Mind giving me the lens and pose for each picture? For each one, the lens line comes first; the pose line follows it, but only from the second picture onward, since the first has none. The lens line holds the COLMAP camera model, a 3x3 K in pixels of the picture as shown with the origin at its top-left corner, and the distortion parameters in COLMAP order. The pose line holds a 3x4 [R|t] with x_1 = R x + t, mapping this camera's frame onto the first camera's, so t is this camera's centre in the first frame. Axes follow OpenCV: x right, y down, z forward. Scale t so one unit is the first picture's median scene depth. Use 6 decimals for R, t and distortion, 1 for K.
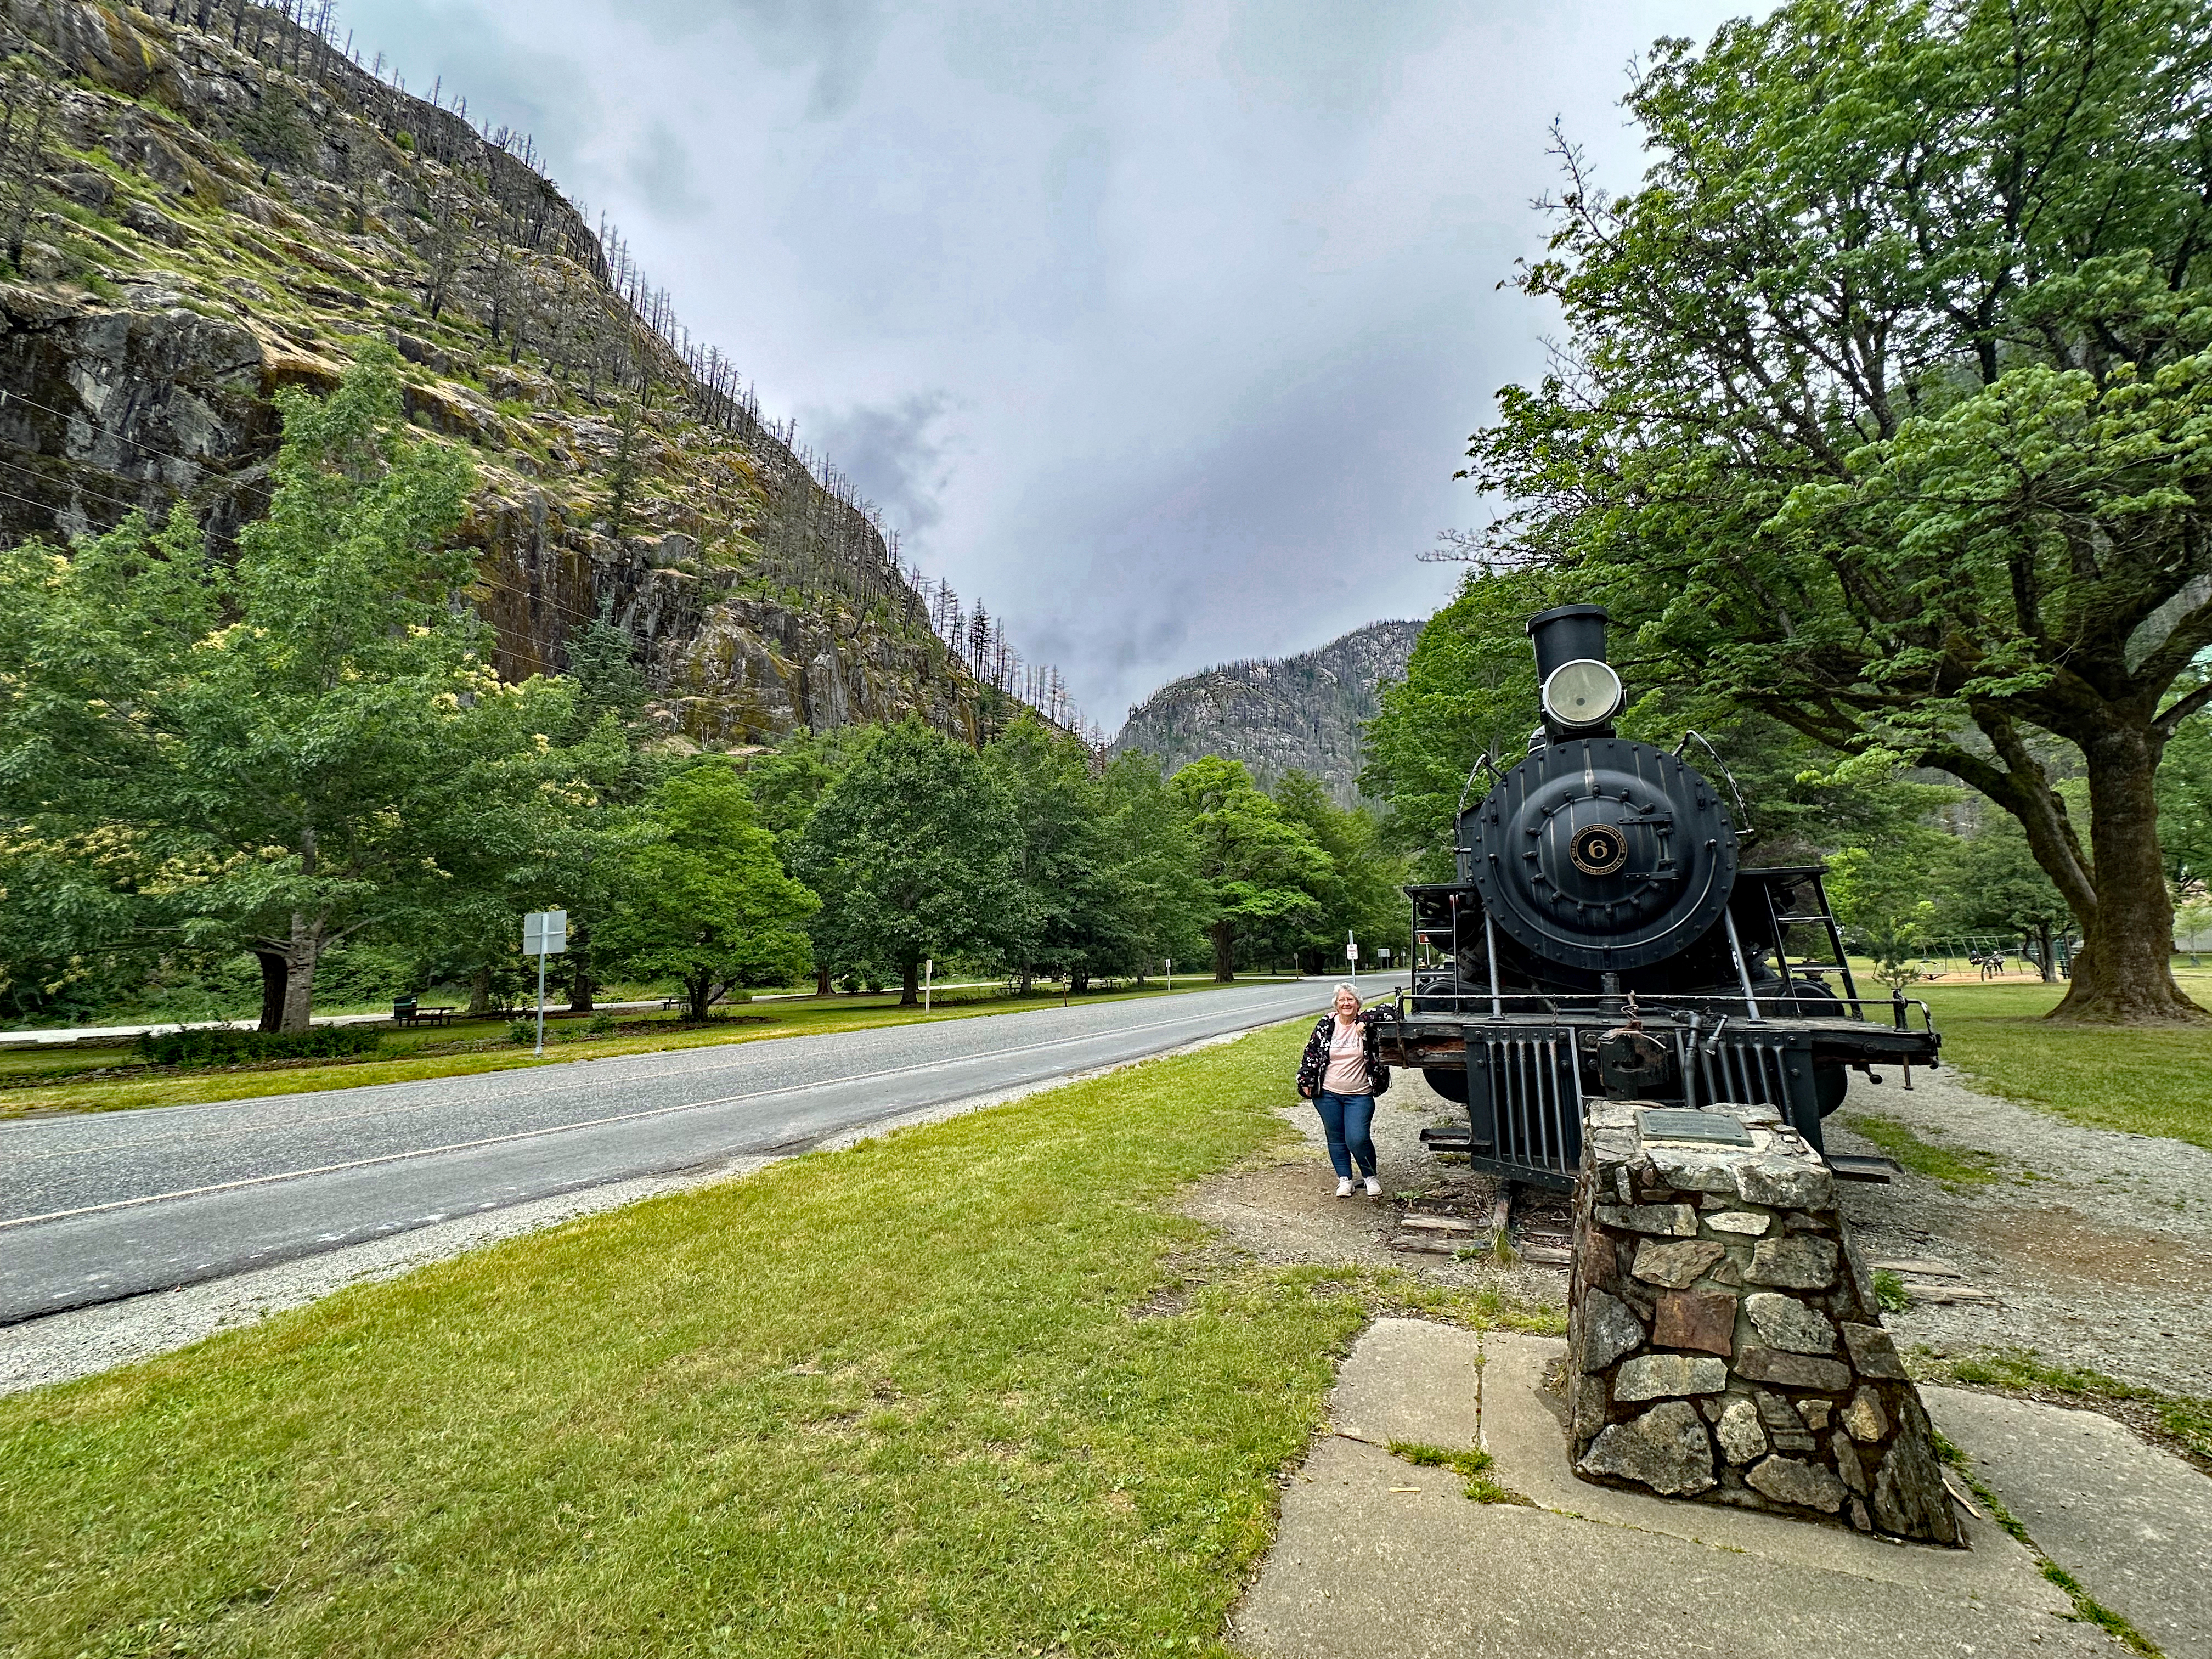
lens RADIAL K [[895.7, 0, 1117.7], [0, 895.7, 829.3], [0, 0, 1]] dist [-0.003531, -0.000533]
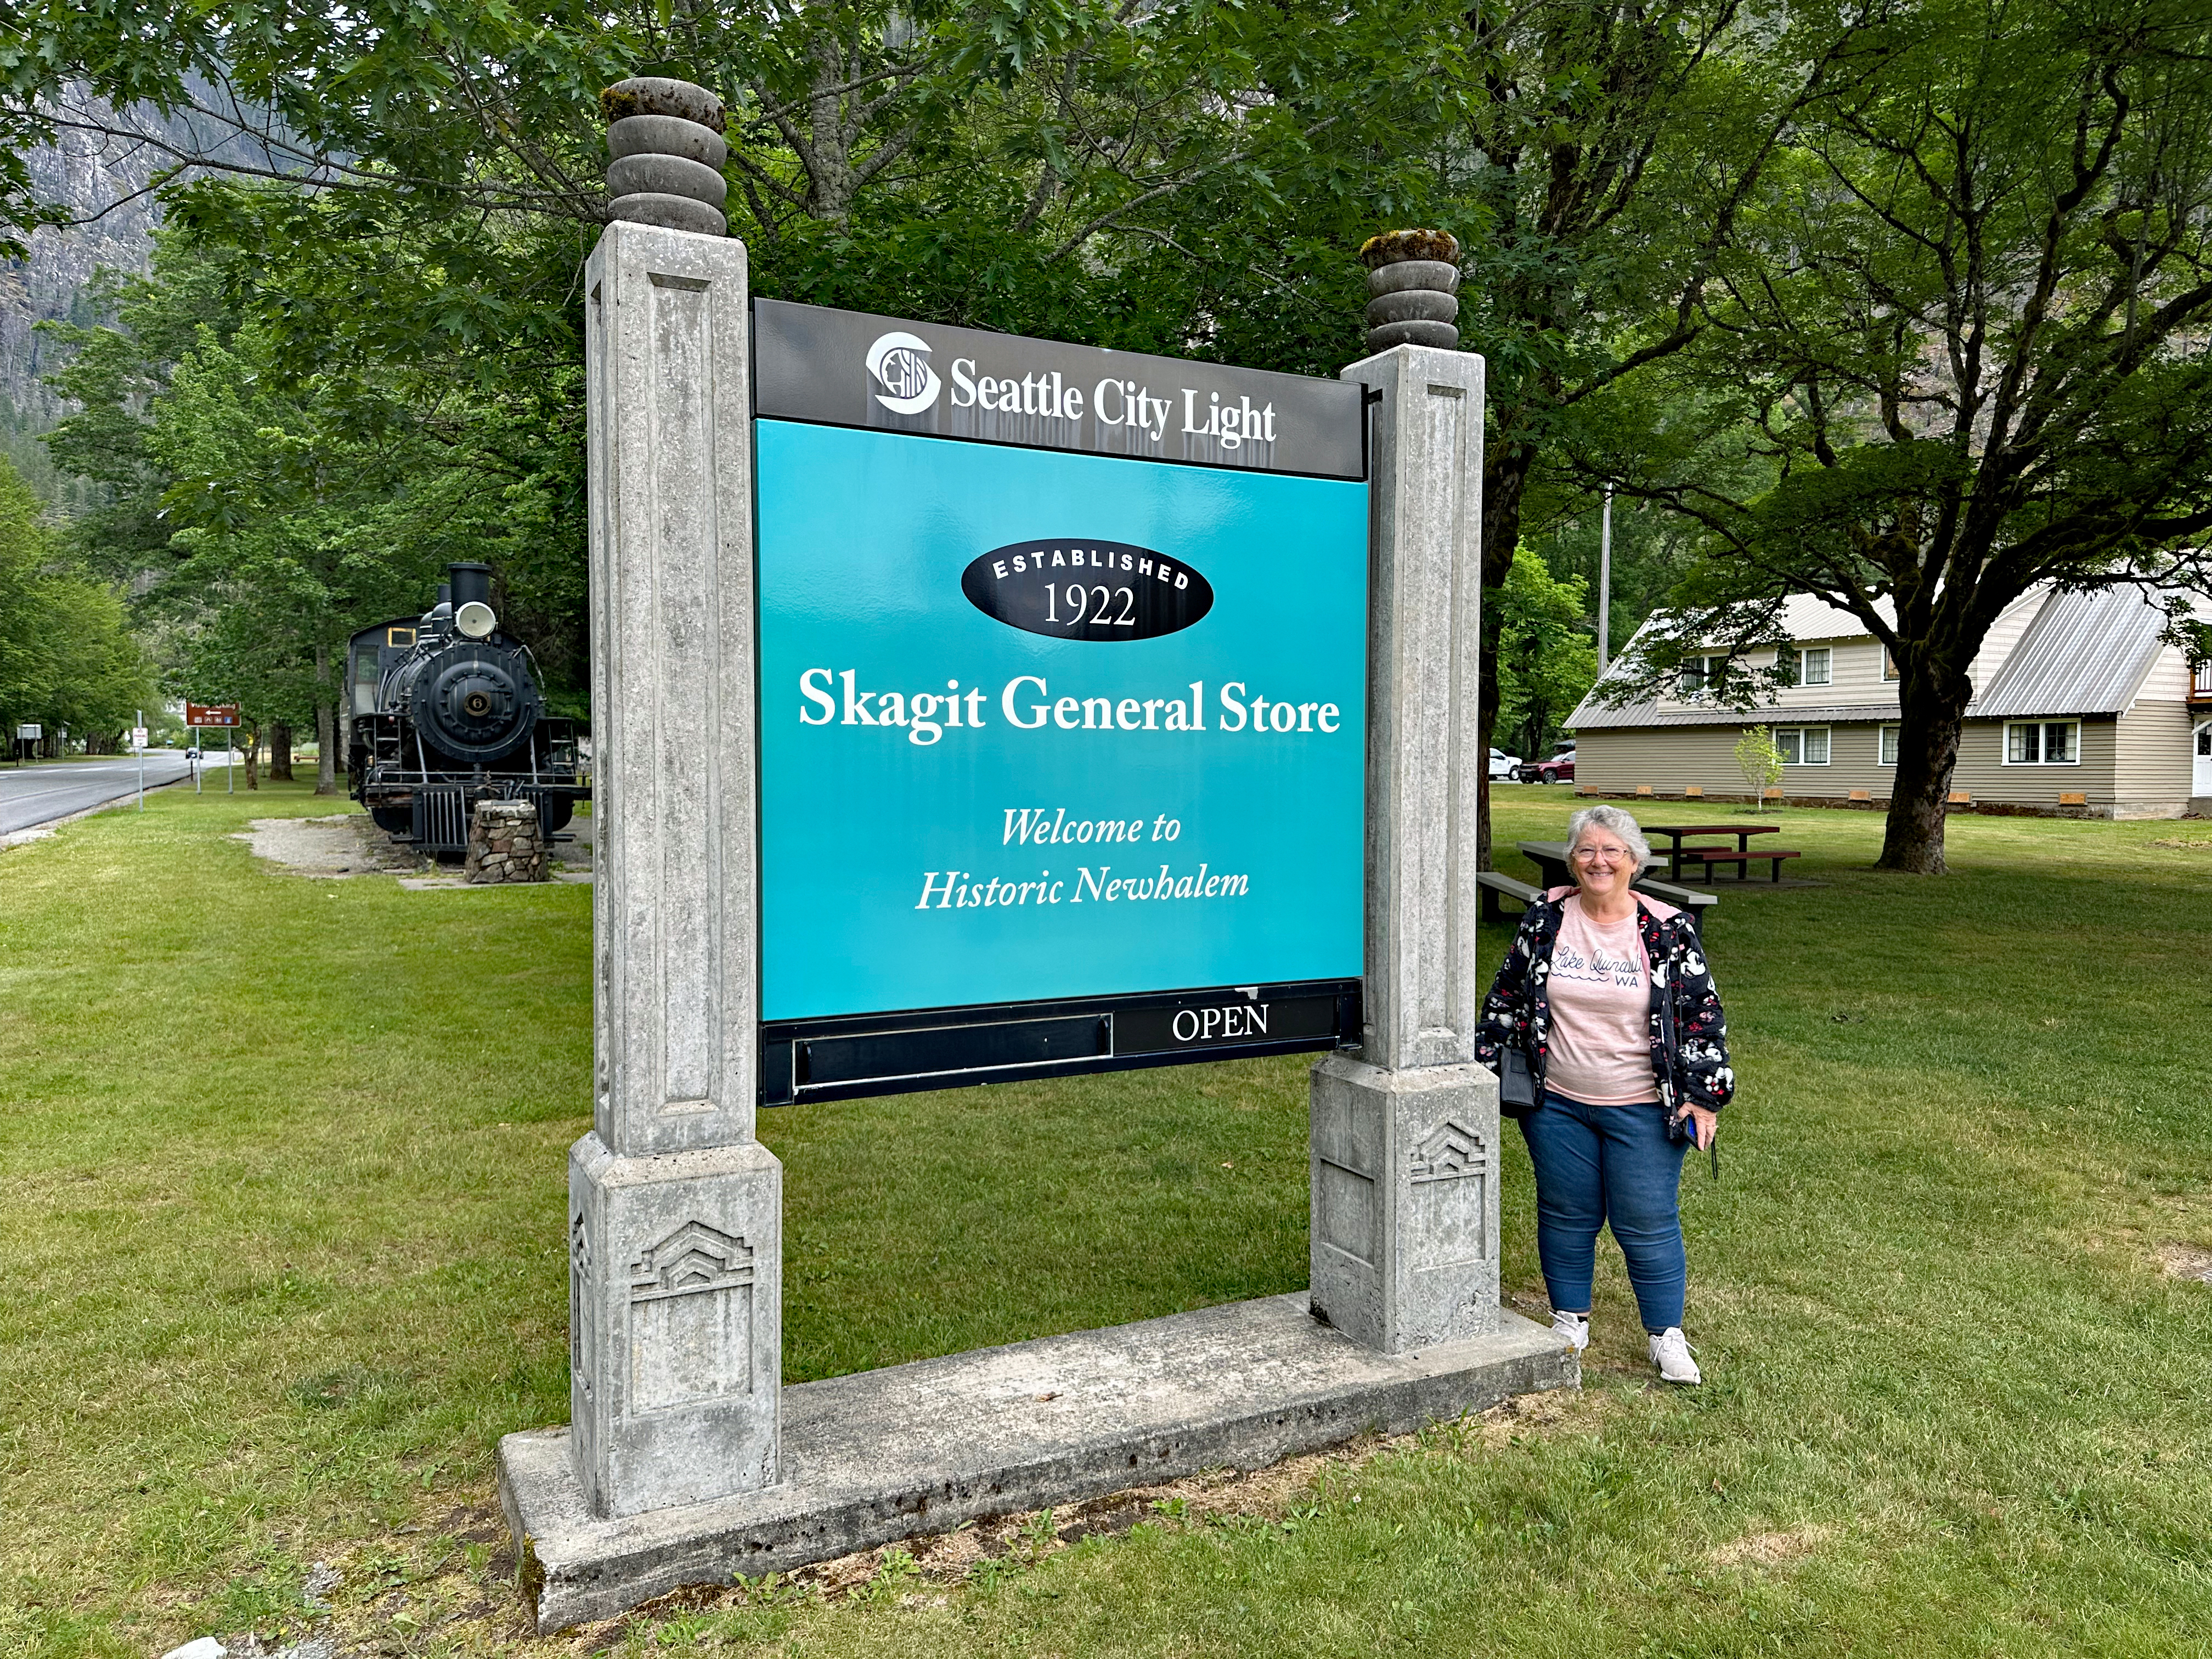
lens RADIAL K [[1539.6, 0, 1111.2], [0, 1539.6, 826.3], [0, 0, 1]] dist [0.005255, -0.005679]
pose [[0.603843, -0.011503, 0.797020, -1.408538], [-0.143407, 0.982013, 0.122822, -0.344554], [-0.784097, -0.188464, 0.591332, -2.286868]]
